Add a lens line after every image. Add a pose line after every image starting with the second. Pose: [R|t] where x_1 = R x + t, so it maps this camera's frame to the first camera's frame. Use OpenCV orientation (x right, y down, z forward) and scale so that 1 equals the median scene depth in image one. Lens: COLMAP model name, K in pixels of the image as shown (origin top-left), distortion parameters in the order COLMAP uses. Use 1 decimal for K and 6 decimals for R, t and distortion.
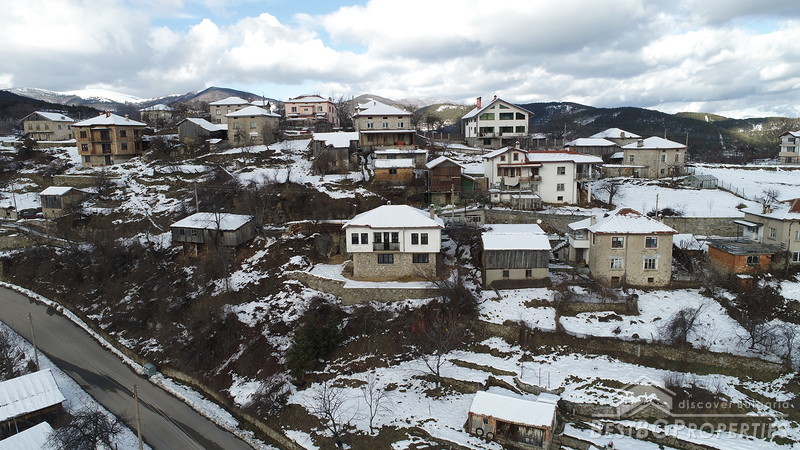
lens RADIAL K [[535.2, 0, 401.2], [0, 535.2, 230.5], [0, 0, 1]] dist [-0.000448, 0.000113]
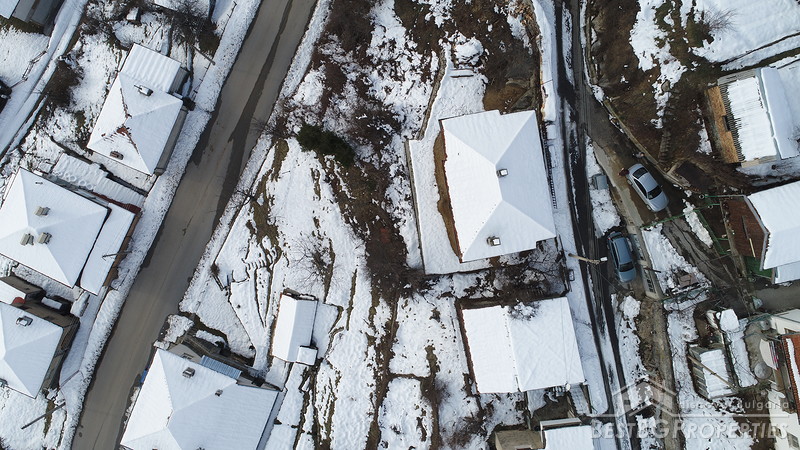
lens RADIAL K [[535.2, 0, 402.3], [0, 535.2, 230.3], [0, 0, 1]] dist [-0.000448, 0.000113]
pose [[0.225172, 0.973151, 0.047685, -0.013012], [-0.156856, -0.012097, 0.987547, -0.686889], [0.961610, -0.229848, 0.149920, 0.793820]]
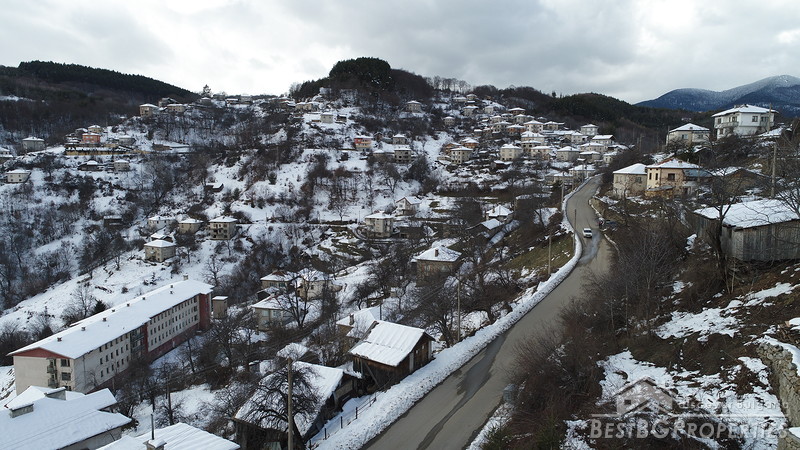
lens RADIAL K [[535.2, 0, 401.0], [0, 535.2, 230.3], [0, 0, 1]] dist [-0.000448, 0.000113]
pose [[0.090980, 0.142542, -0.985599, 0.153923], [-0.174376, 0.976693, 0.125157, -0.005950], [0.980467, 0.160478, 0.113715, 0.691408]]
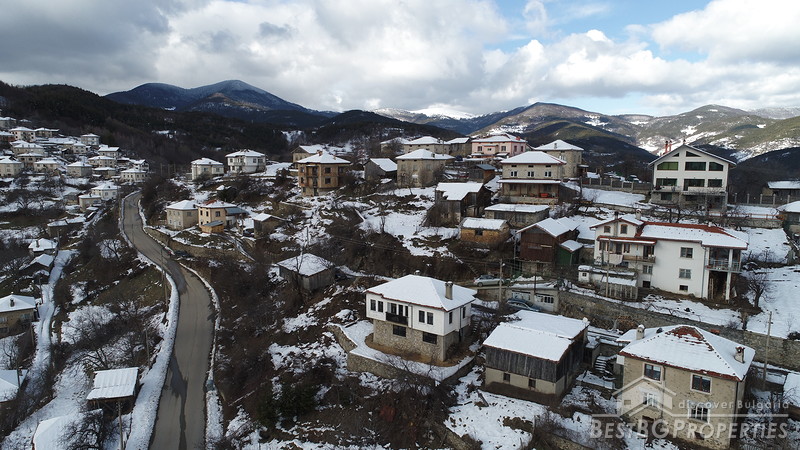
lens RADIAL K [[535.2, 0, 399.8], [0, 535.2, 225.7], [0, 0, 1]] dist [-0.000448, 0.000113]
pose [[0.835209, 0.091918, -0.542197, 0.478394], [-0.109967, 0.993935, -0.000895, -0.135217], [0.538826, 0.060372, 0.840251, 0.173553]]
